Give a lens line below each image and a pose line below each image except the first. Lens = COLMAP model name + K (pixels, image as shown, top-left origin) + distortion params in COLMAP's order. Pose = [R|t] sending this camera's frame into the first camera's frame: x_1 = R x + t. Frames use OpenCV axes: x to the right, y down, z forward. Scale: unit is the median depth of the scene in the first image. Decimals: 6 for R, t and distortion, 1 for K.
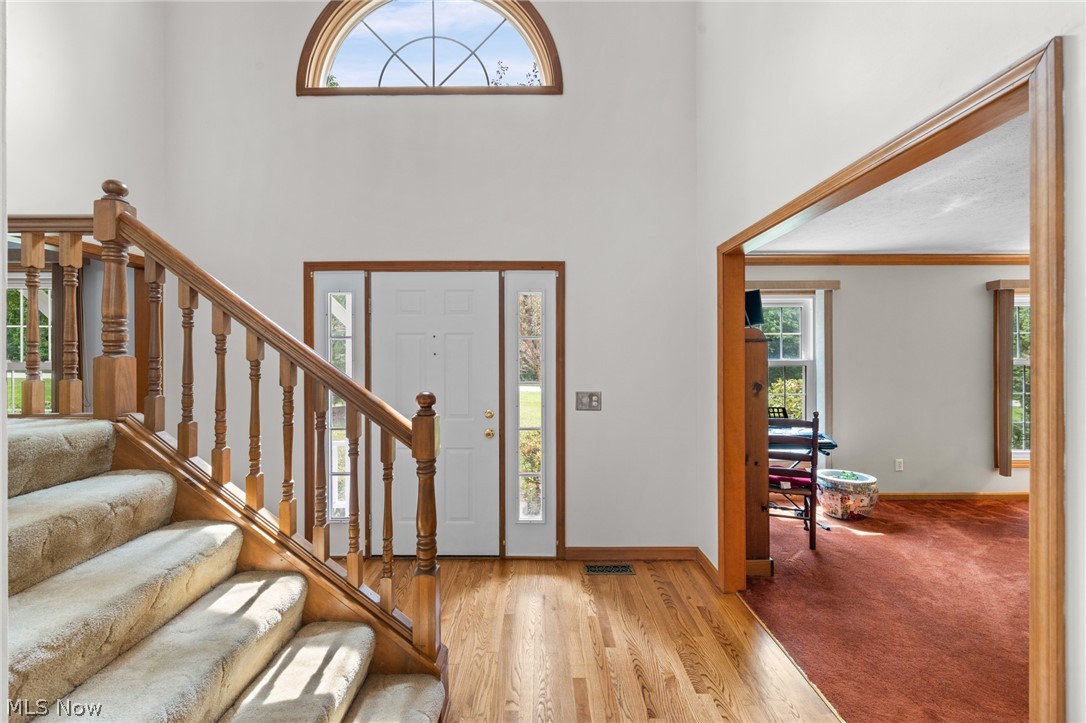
lens RADIAL K [[436.3, 0, 540.4], [0, 436.3, 358.8], [0, 0, 1]] dist [0.000789, 0.000034]
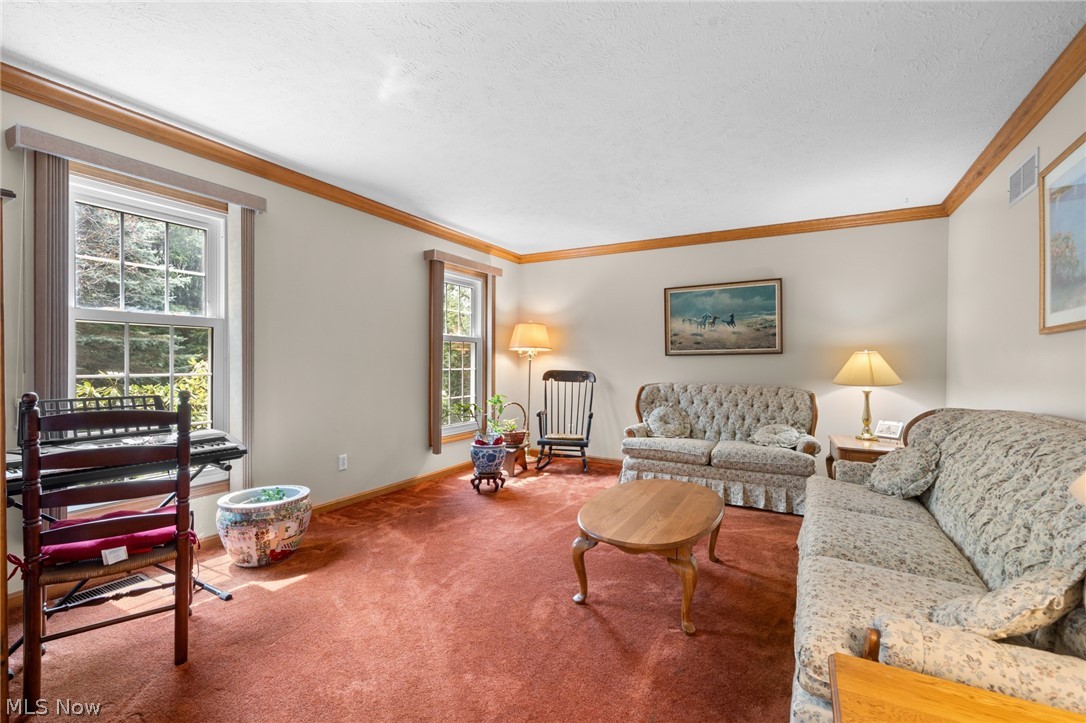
lens RADIAL K [[480.3, 0, 539.7], [0, 480.3, 359.5], [0, 0, 1]] dist [-0.000395, 0.001582]
pose [[0.505927, 0.005186, 0.862561, 0.304919], [-0.004778, 0.999983, -0.003210, 0.071796], [-0.862563, -0.002497, 0.505944, 0.310576]]
